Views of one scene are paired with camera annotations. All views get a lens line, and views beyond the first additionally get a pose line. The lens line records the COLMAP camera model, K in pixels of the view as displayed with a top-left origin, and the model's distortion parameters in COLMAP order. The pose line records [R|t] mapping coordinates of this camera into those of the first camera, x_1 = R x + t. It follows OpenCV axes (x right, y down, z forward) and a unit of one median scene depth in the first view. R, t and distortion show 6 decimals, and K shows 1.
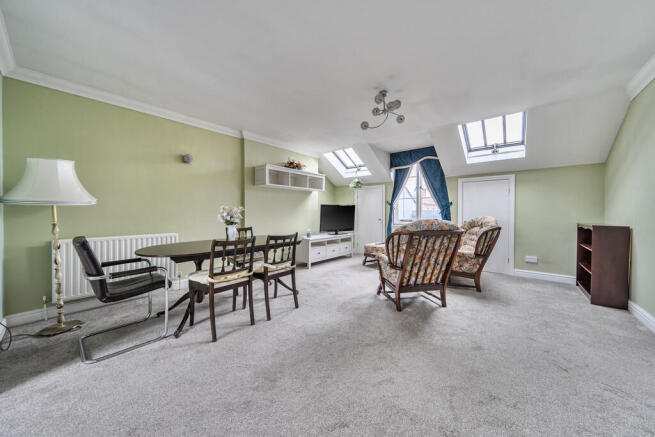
lens RADIAL K [[226.8, 0, 326.1], [0, 226.8, 215.0], [0, 0, 1]] dist [-0.000271, -0.000056]
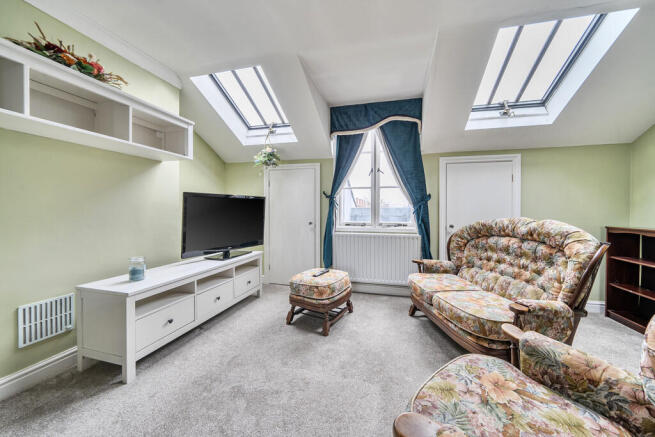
lens RADIAL K [[230.2, 0, 343.1], [0, 230.2, 214.7], [0, 0, 1]] dist [-0.001268, -0.000106]
pose [[0.883373, -0.006224, 0.468630, 0.038439], [0.004439, 0.999978, 0.004913, -0.004462], [-0.468650, -0.002260, 0.883381, 0.479881]]
